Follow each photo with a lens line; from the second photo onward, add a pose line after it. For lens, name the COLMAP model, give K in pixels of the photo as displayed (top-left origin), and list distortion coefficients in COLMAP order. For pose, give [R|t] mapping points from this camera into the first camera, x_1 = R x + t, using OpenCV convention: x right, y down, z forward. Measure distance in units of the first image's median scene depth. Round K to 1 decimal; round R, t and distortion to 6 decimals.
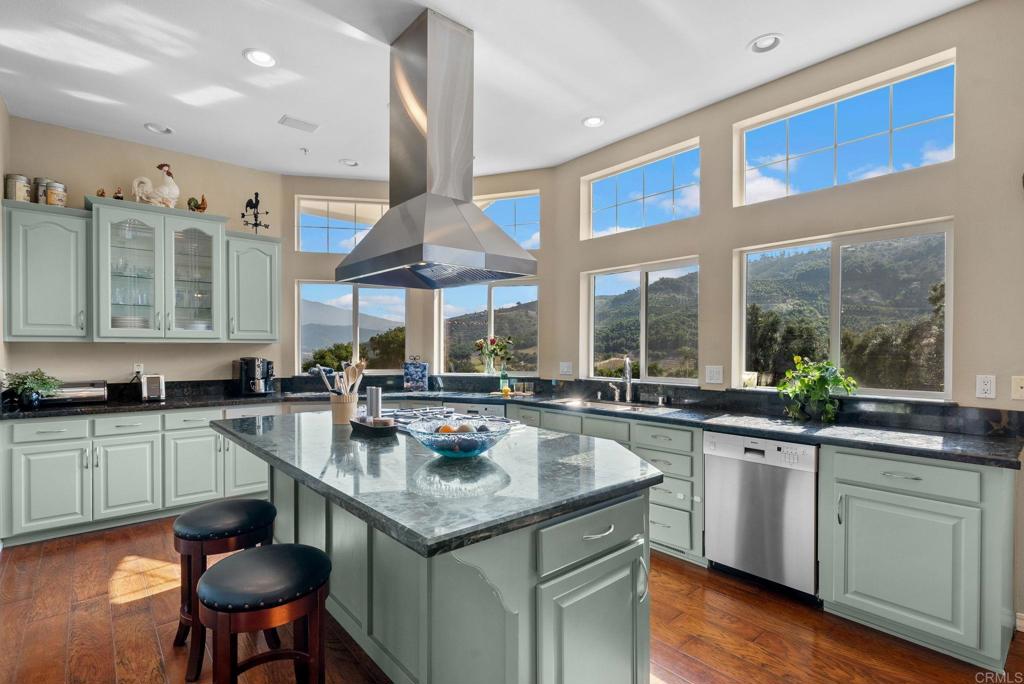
lens RADIAL K [[488.2, 0, 505.7], [0, 488.2, 355.2], [0, 0, 1]] dist [0.001544, -0.000141]
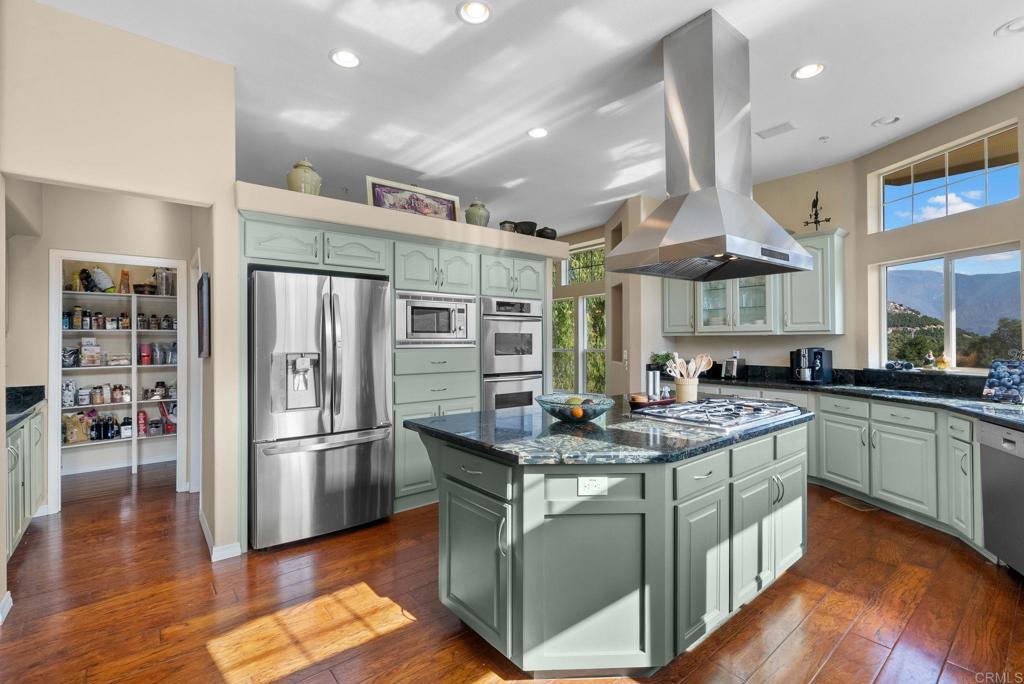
lens RADIAL K [[465.3, 0, 515.3], [0, 465.3, 333.2], [0, 0, 1]] dist [0.005973, -0.000196]
pose [[-0.017583, -0.018219, -0.999679, 0.570813], [-0.012039, 0.999765, -0.018009, -0.001361], [0.999773, 0.011718, -0.017799, 0.417179]]
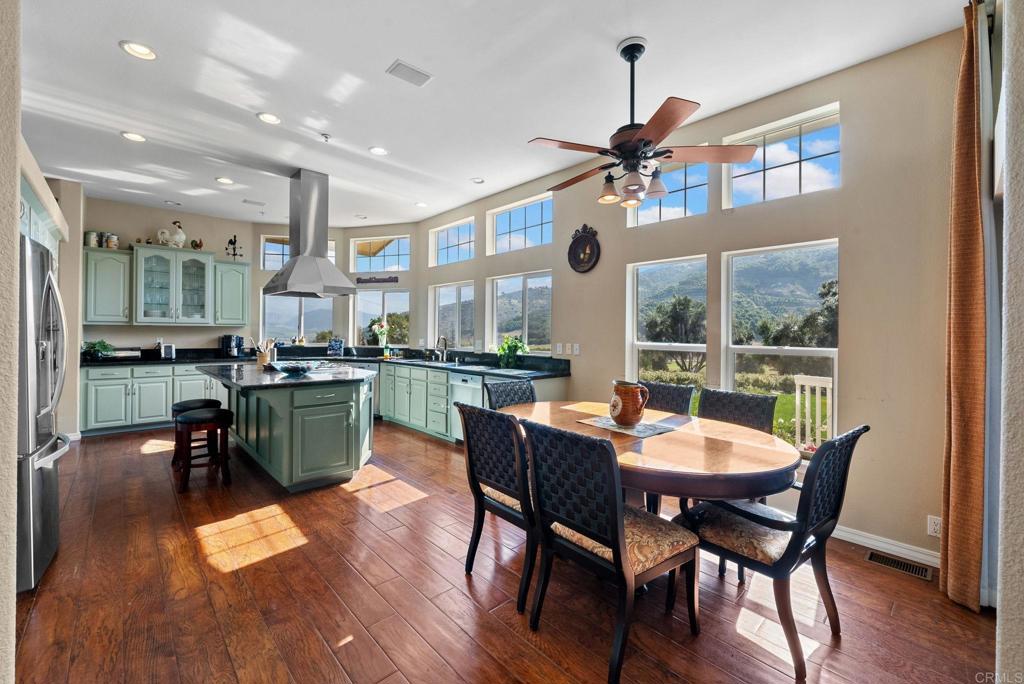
lens RADIAL K [[423.9, 0, 510.1], [0, 423.9, 334.2], [0, 0, 1]] dist [0.000243, -0.000199]
pose [[0.999322, 0.006555, 0.036224, 0.422199], [-0.006228, 0.999939, -0.009133, 0.010752], [-0.036282, 0.008902, 0.999302, -0.529464]]
